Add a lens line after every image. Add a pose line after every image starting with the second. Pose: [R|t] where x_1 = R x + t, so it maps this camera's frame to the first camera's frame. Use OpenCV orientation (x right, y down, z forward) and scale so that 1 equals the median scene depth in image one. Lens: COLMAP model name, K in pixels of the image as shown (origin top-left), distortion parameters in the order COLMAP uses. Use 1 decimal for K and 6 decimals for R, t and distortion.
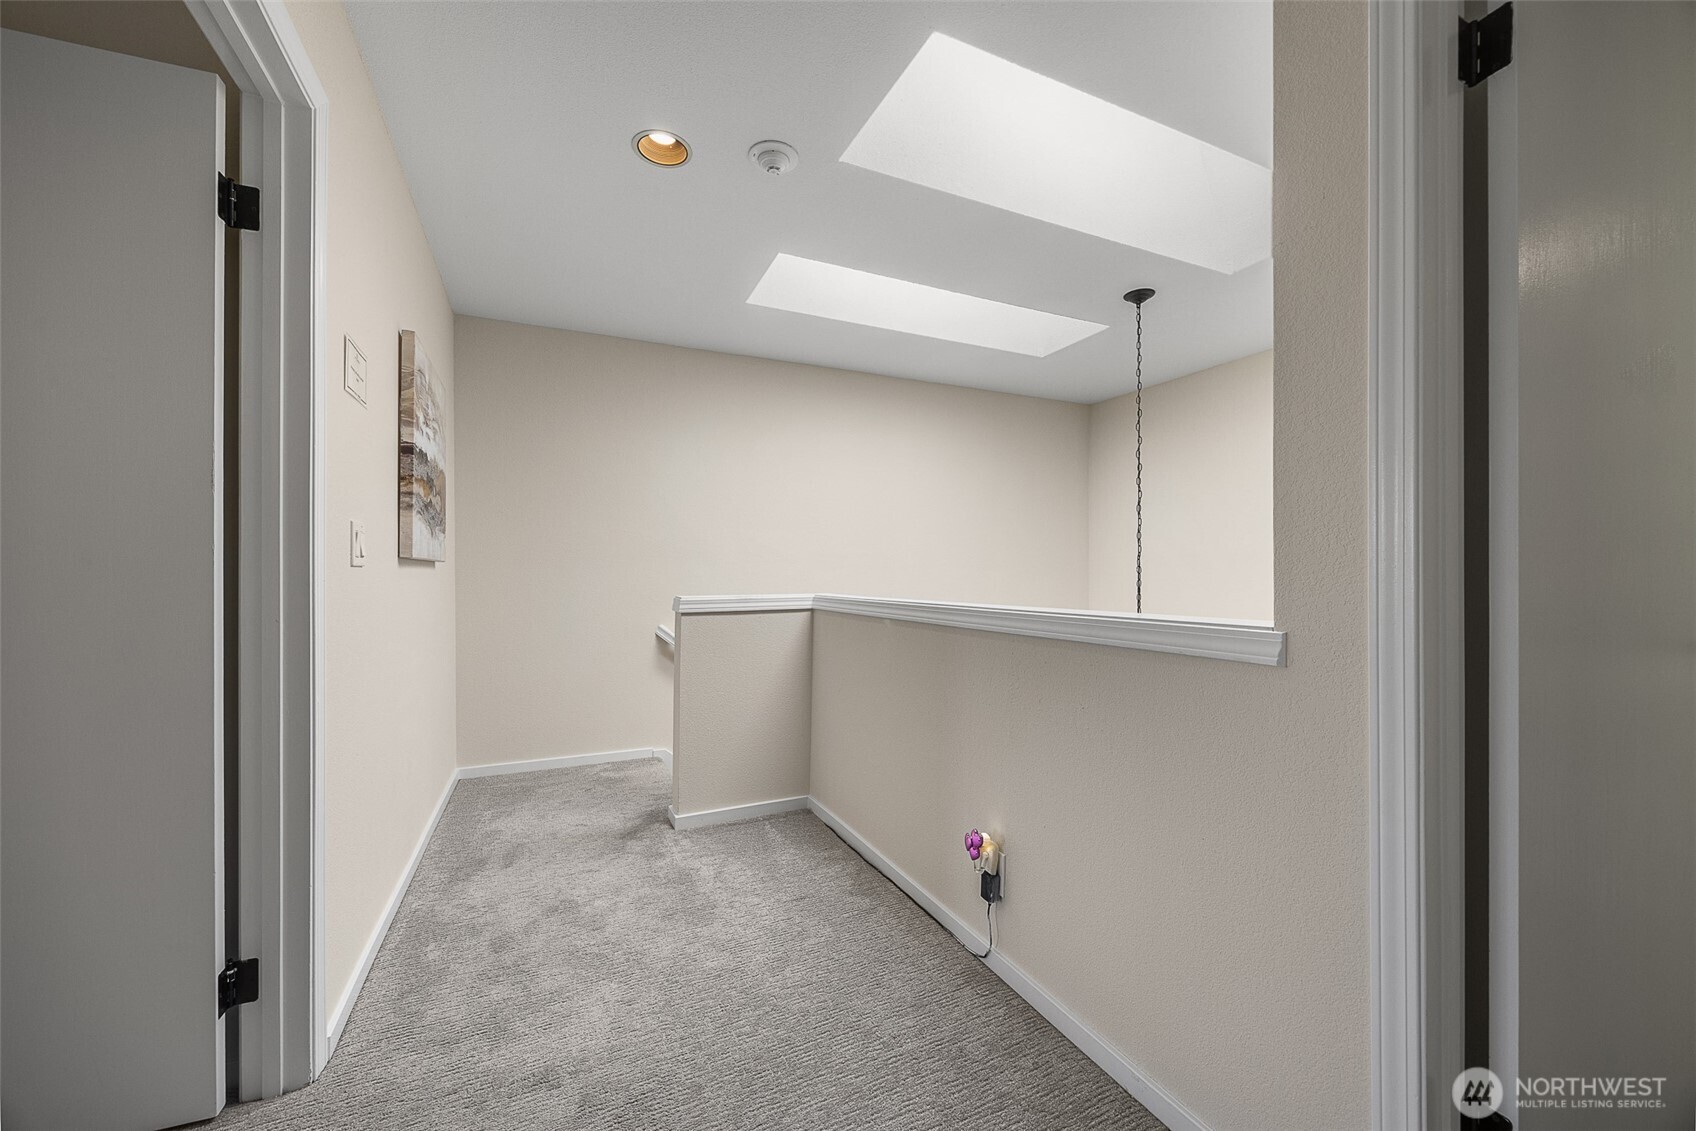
lens RADIAL K [[663.6, 0, 848.0], [0, 663.6, 565.5], [0, 0, 1]] dist [-0.006412, 0.000613]
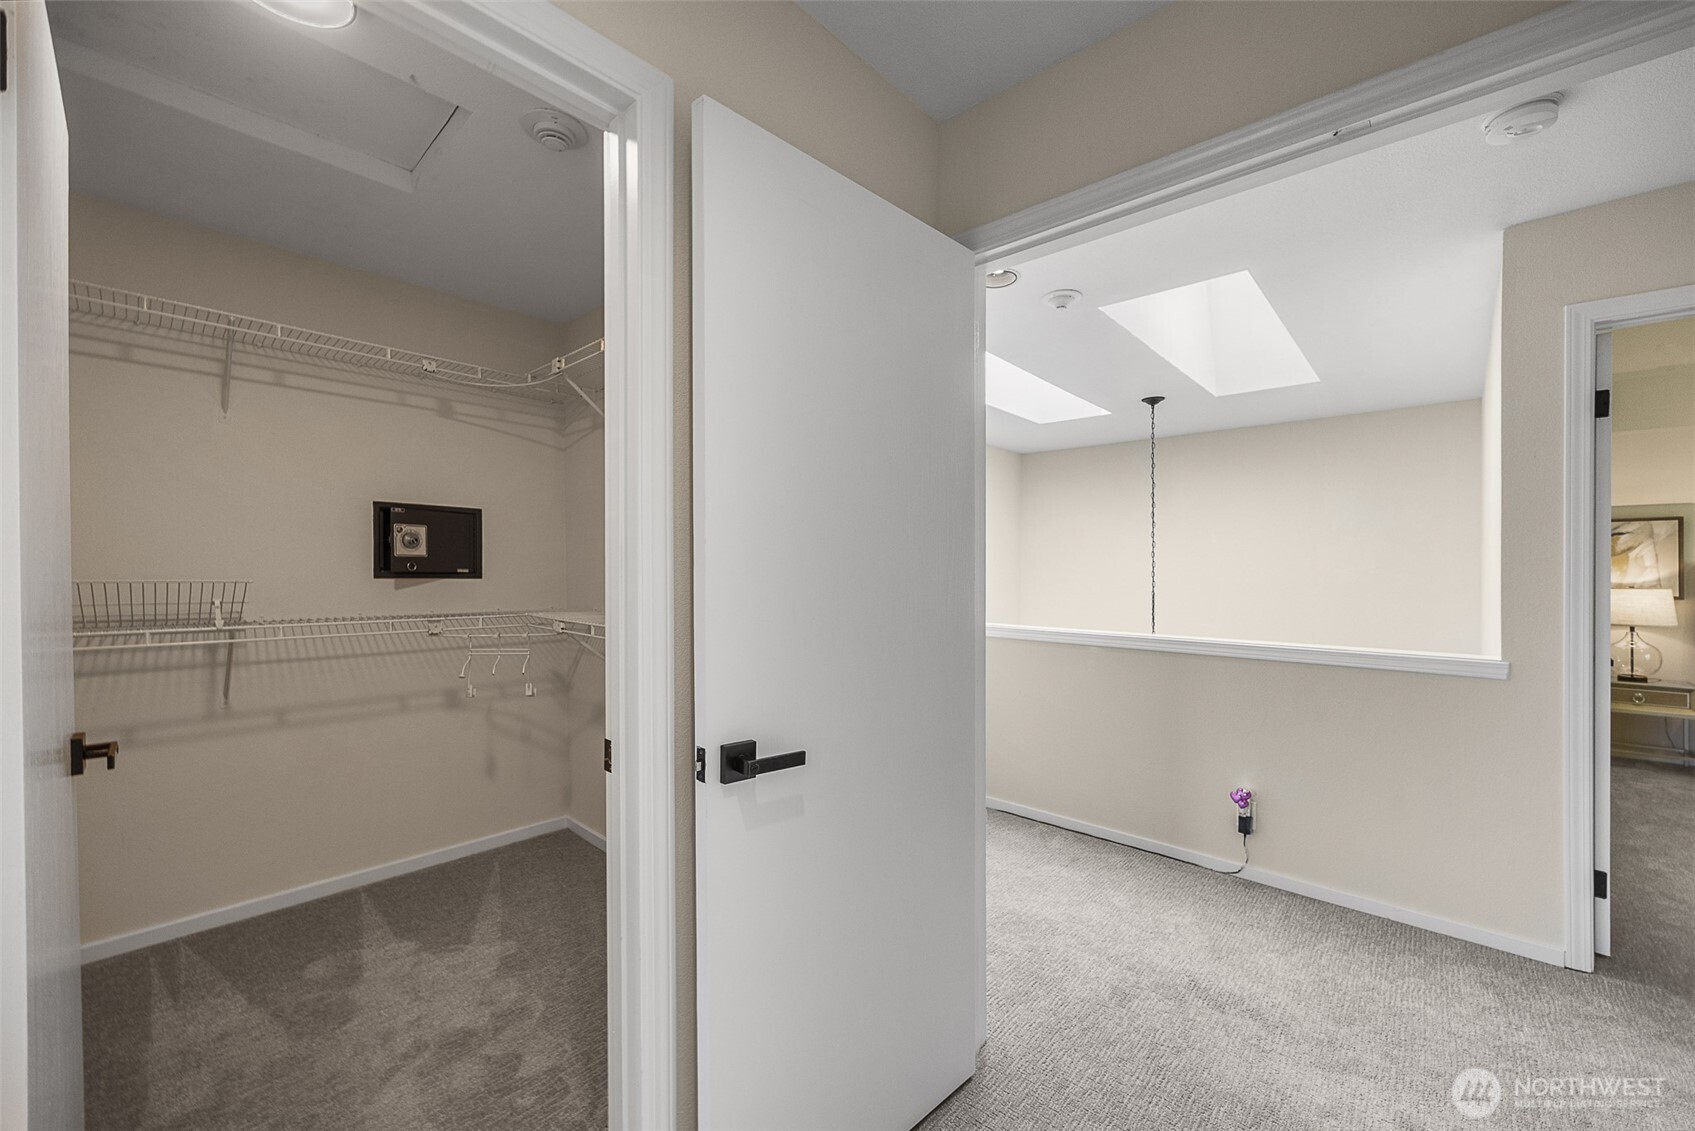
lens RADIAL K [[663.2, 0, 847.5], [0, 663.2, 565.5], [0, 0, 1]] dist [-0.006412, 0.000613]
pose [[0.925982, 0.009069, 0.377459, -1.232276], [-0.012094, 0.999911, 0.005645, -0.114683], [-0.377375, -0.009792, 0.926009, -0.066519]]
